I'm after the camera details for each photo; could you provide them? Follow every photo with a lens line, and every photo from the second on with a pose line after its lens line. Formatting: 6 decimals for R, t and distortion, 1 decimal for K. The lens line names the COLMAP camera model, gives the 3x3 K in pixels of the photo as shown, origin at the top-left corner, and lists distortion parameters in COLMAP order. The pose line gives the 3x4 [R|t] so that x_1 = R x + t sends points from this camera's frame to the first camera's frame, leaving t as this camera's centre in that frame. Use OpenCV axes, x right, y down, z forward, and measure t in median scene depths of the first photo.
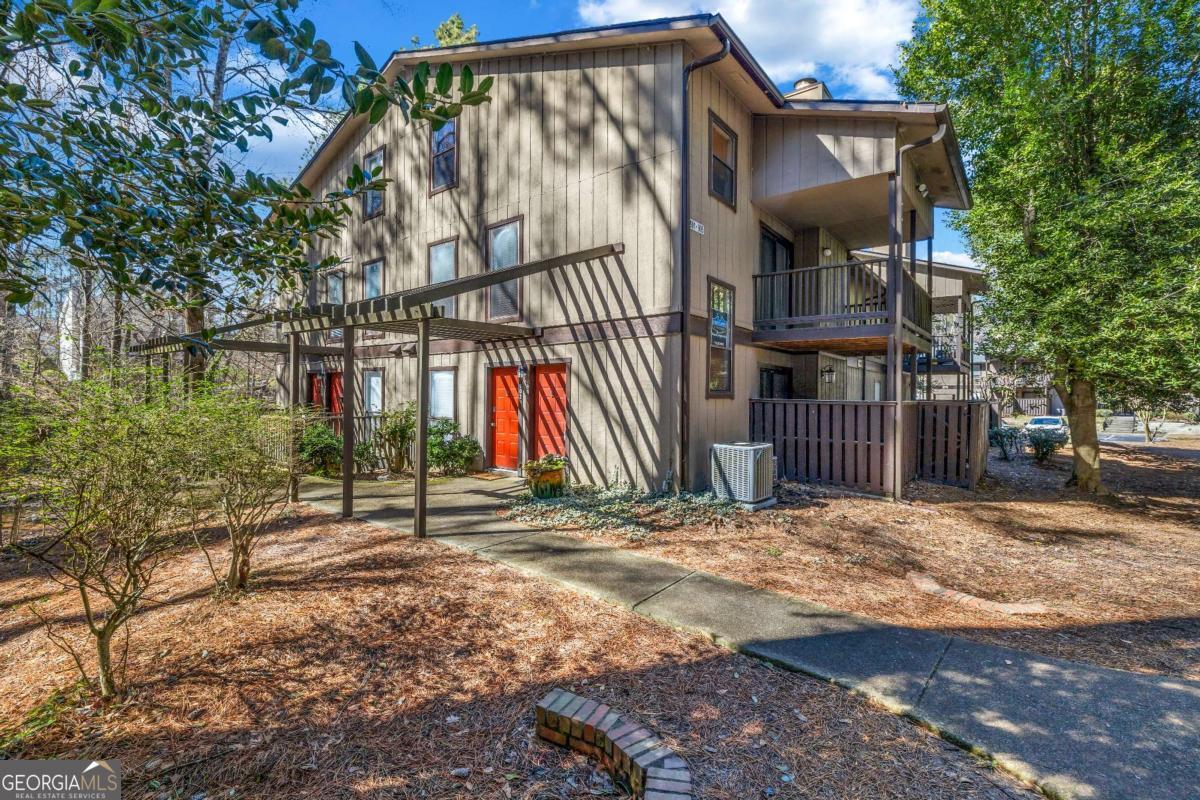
lens RADIAL K [[509.6, 0, 602.3], [0, 509.6, 393.8], [0, 0, 1]] dist [0.001367, 0.000014]
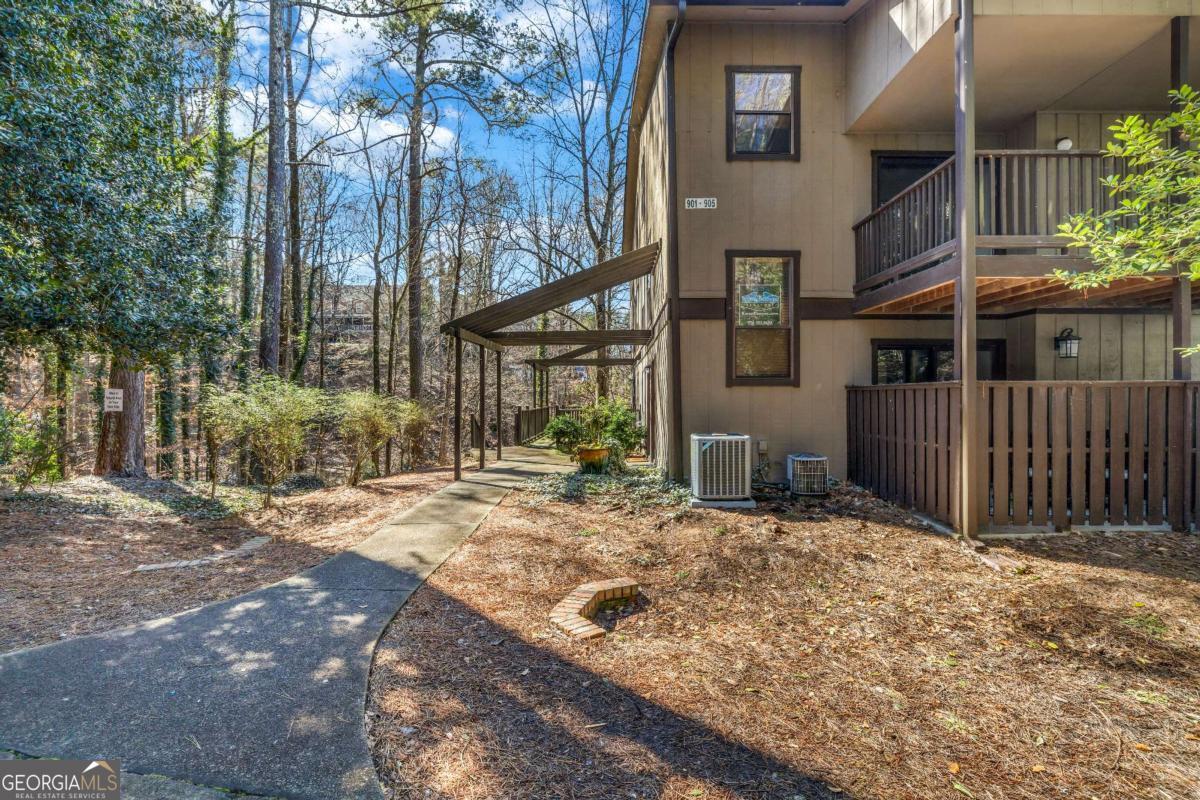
lens RADIAL K [[478.9, 0, 600.0], [0, 478.9, 400.0], [0, 0, 1]] dist [0.000881, 0.000036]
pose [[0.652034, -0.008989, -0.758136, 0.726664], [0.007325, 0.999958, -0.005557, 0.038784], [0.758154, -0.001930, 0.652073, 0.280938]]
